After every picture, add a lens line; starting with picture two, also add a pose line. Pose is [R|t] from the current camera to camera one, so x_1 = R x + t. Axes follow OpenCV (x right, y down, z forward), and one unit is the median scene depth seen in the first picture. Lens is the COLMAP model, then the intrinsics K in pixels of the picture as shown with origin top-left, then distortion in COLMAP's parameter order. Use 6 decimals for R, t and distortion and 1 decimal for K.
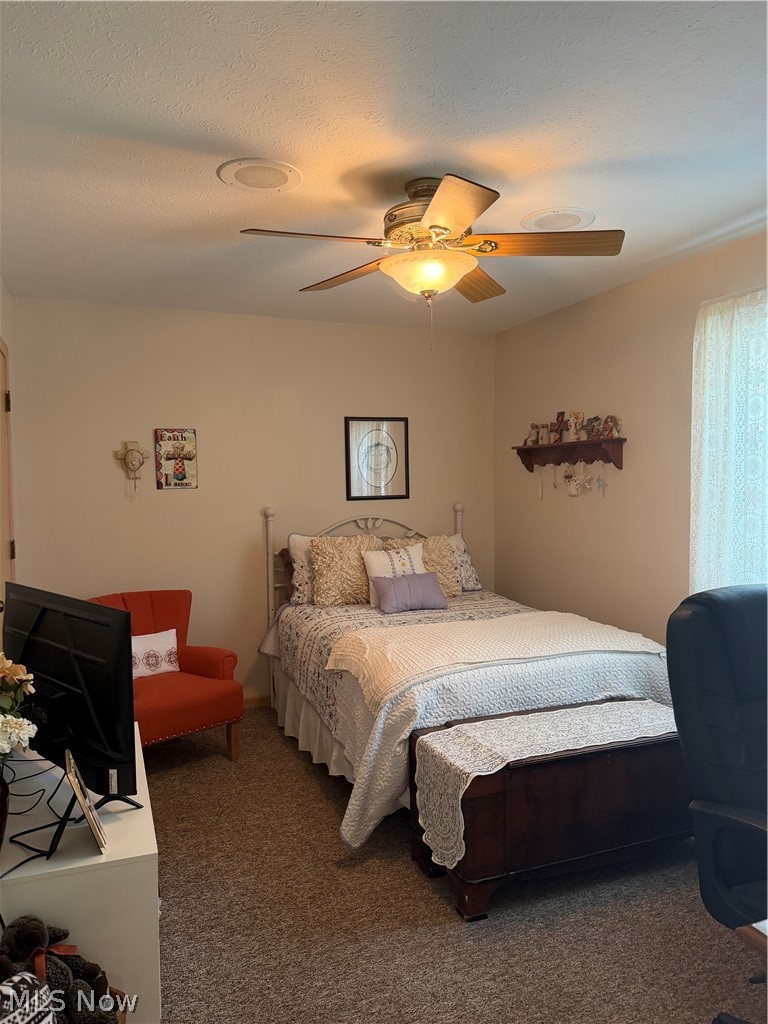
lens RADIAL K [[716.2, 0, 383.8], [0, 716.2, 513.2], [0, 0, 1]] dist [0.000131, 0.000001]
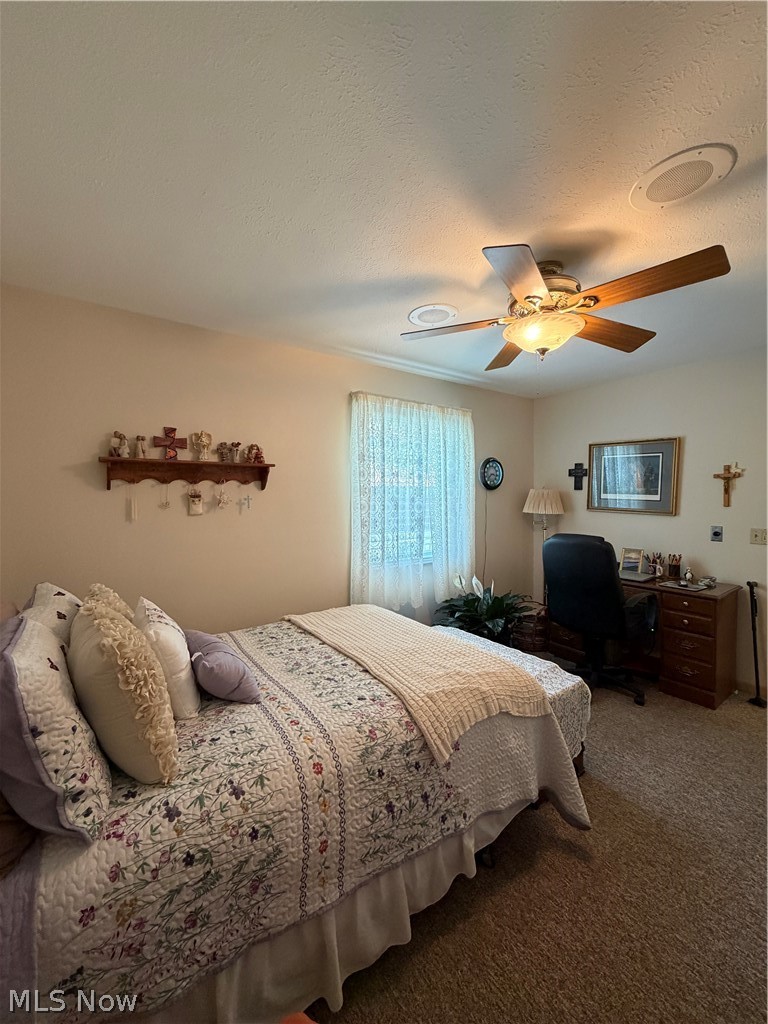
lens RADIAL K [[406.9, 0, 383.3], [0, 406.9, 510.7], [0, 0, 1]] dist [0.002436, 0.000258]
pose [[-0.258074, -0.012547, 0.966044, -0.354055], [0.063079, 0.997563, 0.029807, -0.031189], [-0.964064, 0.068629, -0.256653, 0.899724]]
